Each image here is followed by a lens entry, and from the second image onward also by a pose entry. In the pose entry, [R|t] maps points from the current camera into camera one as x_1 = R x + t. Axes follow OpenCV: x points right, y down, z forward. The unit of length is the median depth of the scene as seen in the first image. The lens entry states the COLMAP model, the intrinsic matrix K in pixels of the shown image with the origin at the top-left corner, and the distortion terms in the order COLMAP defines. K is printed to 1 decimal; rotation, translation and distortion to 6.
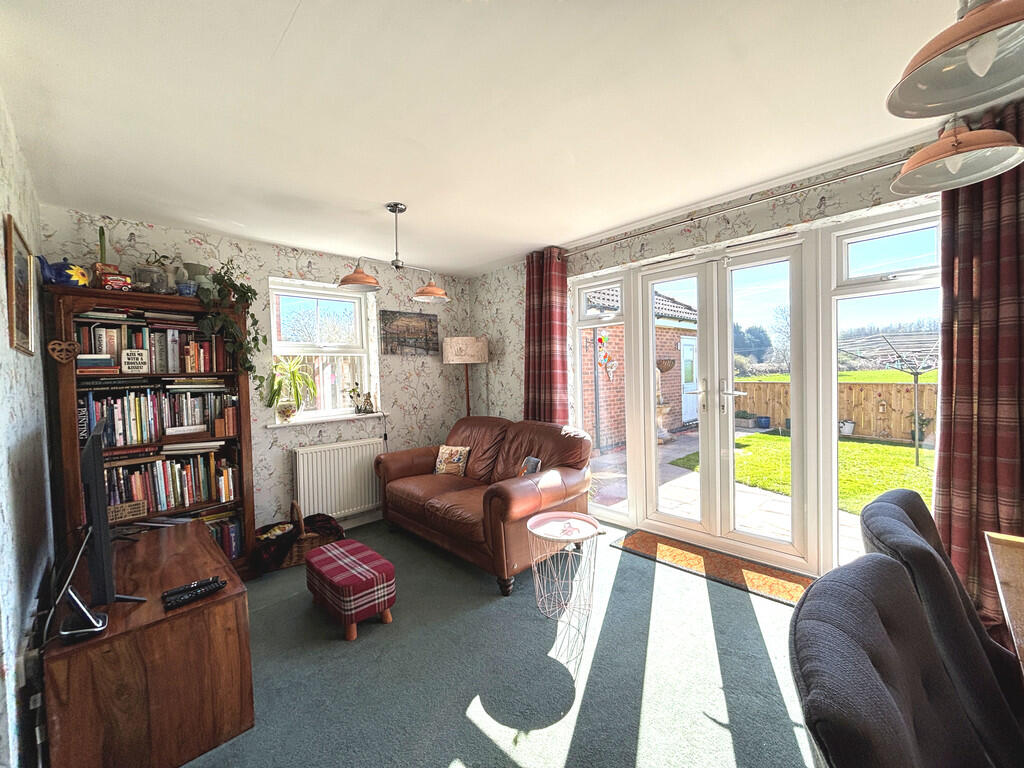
lens RADIAL K [[415.0, 0, 510.9], [0, 415.0, 382.7], [0, 0, 1]] dist [0.002967, 0.000538]
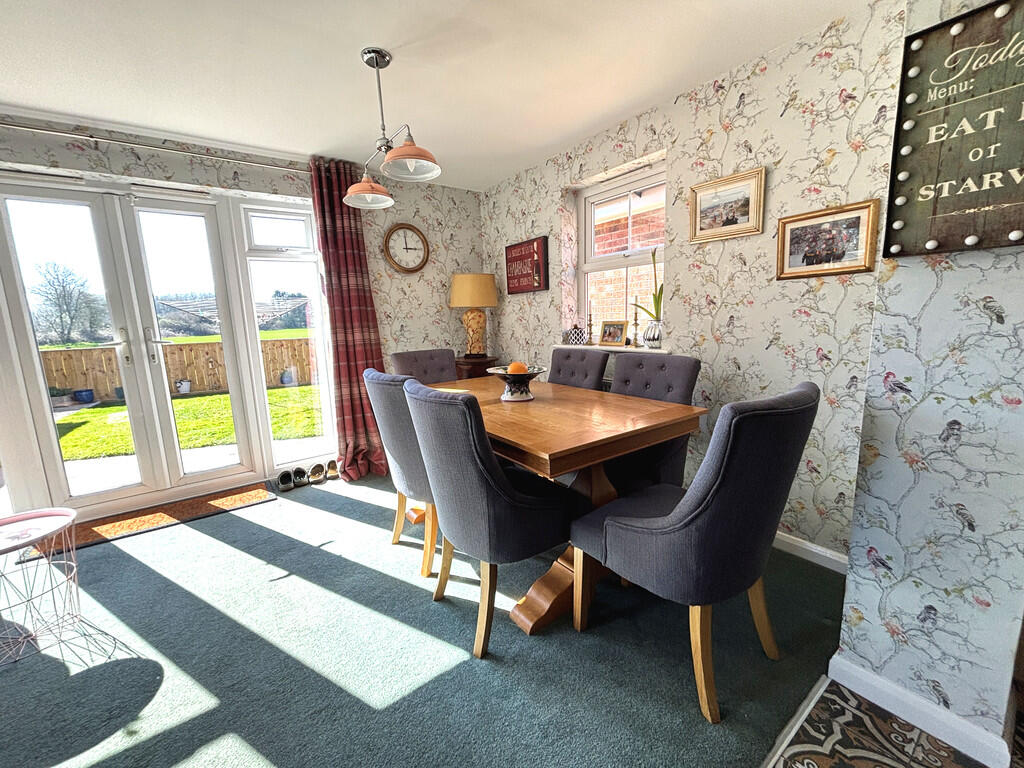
lens RADIAL K [[415.0, 0, 513.7], [0, 415.0, 384.7], [0, 0, 1]] dist [0.002967, 0.000538]
pose [[0.139583, -0.139339, 0.980358, -0.362764], [0.063330, 0.989279, 0.131590, 0.054194], [-0.988183, 0.043718, 0.146911, 0.037986]]
